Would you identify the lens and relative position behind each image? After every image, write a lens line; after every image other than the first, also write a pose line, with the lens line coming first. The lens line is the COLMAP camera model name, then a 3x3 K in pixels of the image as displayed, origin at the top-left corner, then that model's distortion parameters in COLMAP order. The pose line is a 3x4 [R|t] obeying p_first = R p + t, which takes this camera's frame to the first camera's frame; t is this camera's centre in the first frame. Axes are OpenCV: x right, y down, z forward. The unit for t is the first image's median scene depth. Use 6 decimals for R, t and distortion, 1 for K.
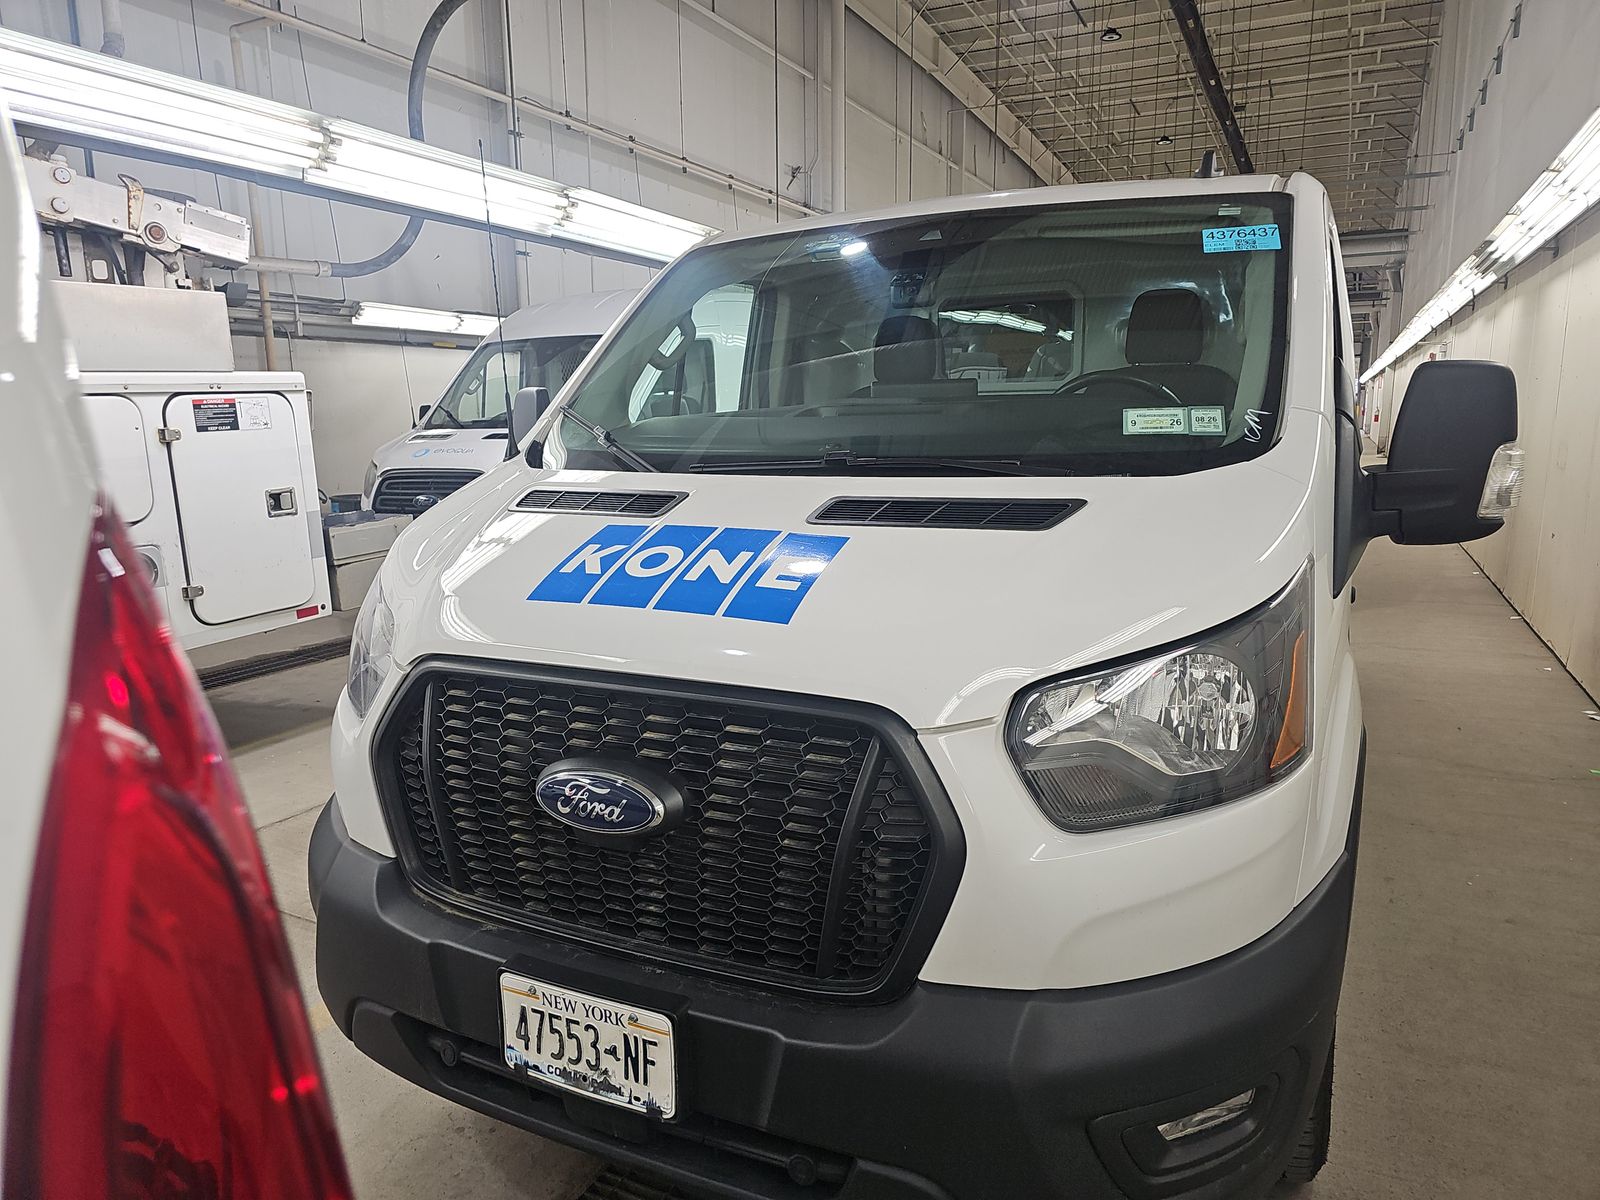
lens RADIAL K [[1061.1, 0, 797.2], [0, 1061.1, 585.0], [0, 0, 1]] dist [0.046577, -0.043997]
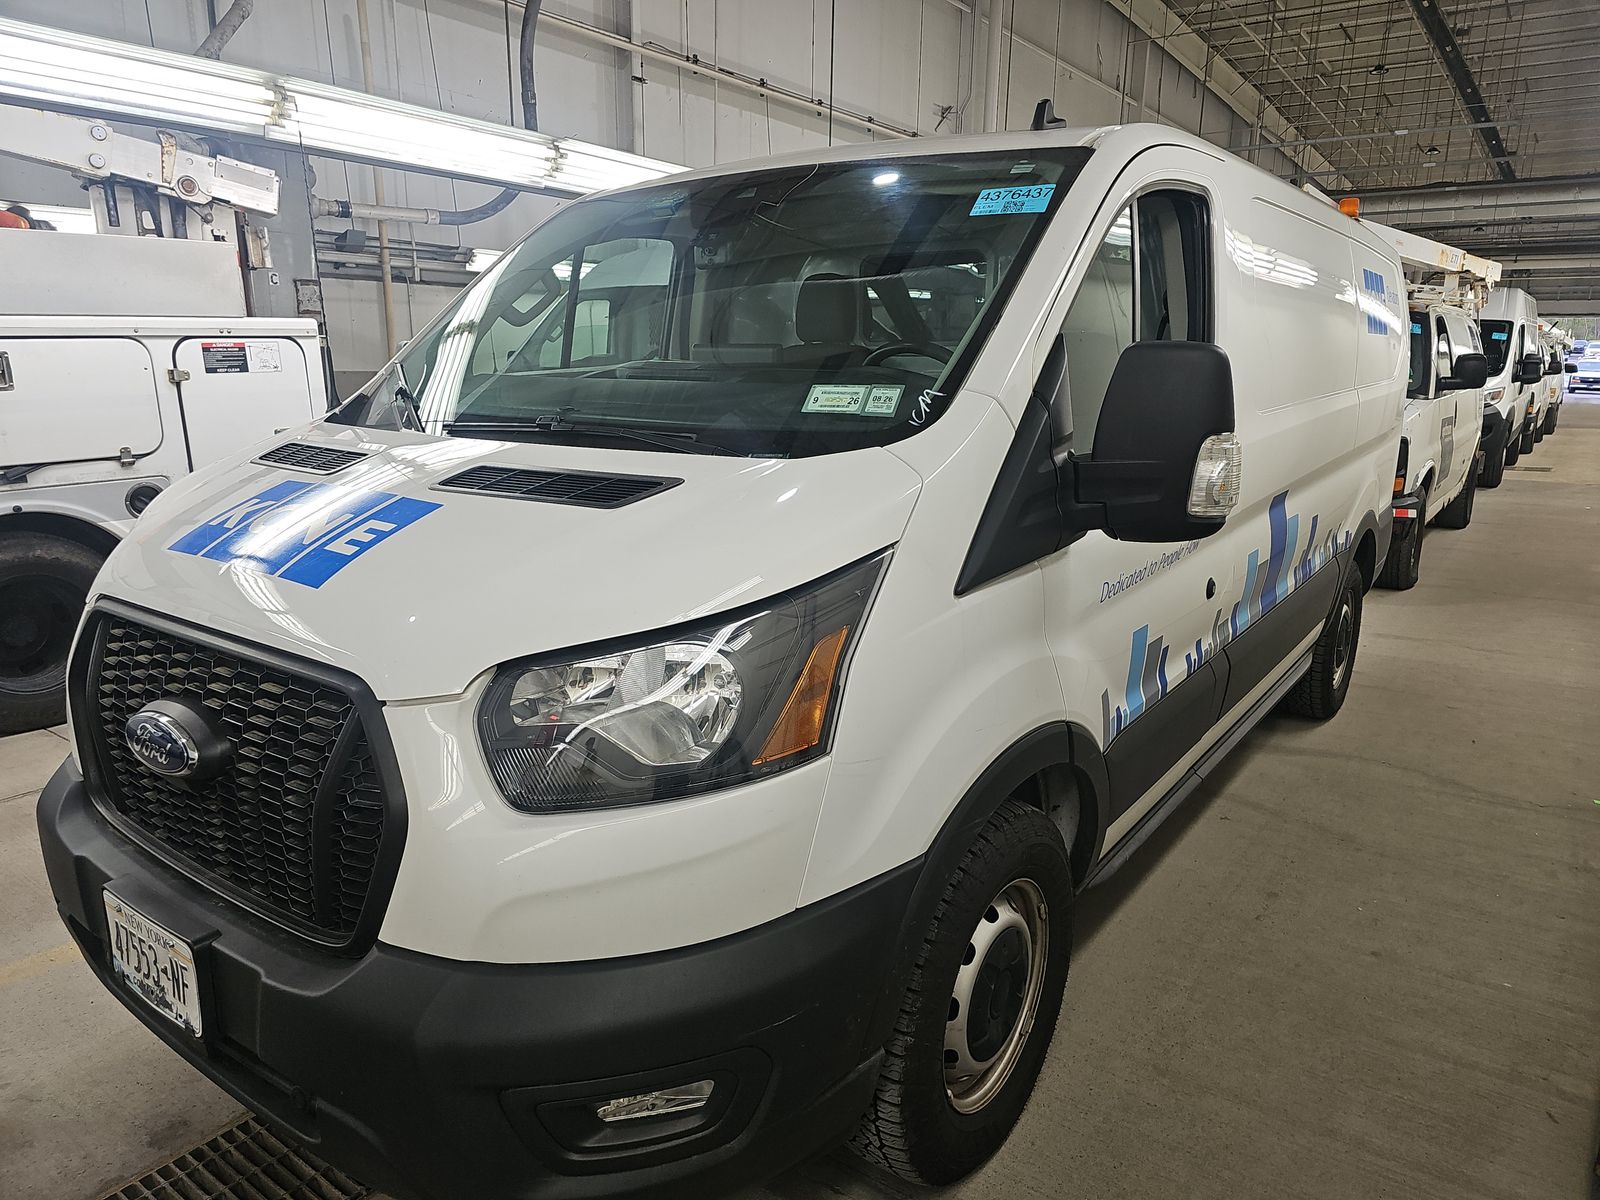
lens RADIAL K [[1056.0, 0, 800.0], [0, 1056.0, 600.0], [0, 0, 1]] dist [0.049736, -0.048714]
pose [[0.983684, 0.063443, -0.168349, 0.235173], [-0.052996, 0.996421, 0.065847, -0.016984], [0.171924, -0.055851, 0.983526, 0.024827]]
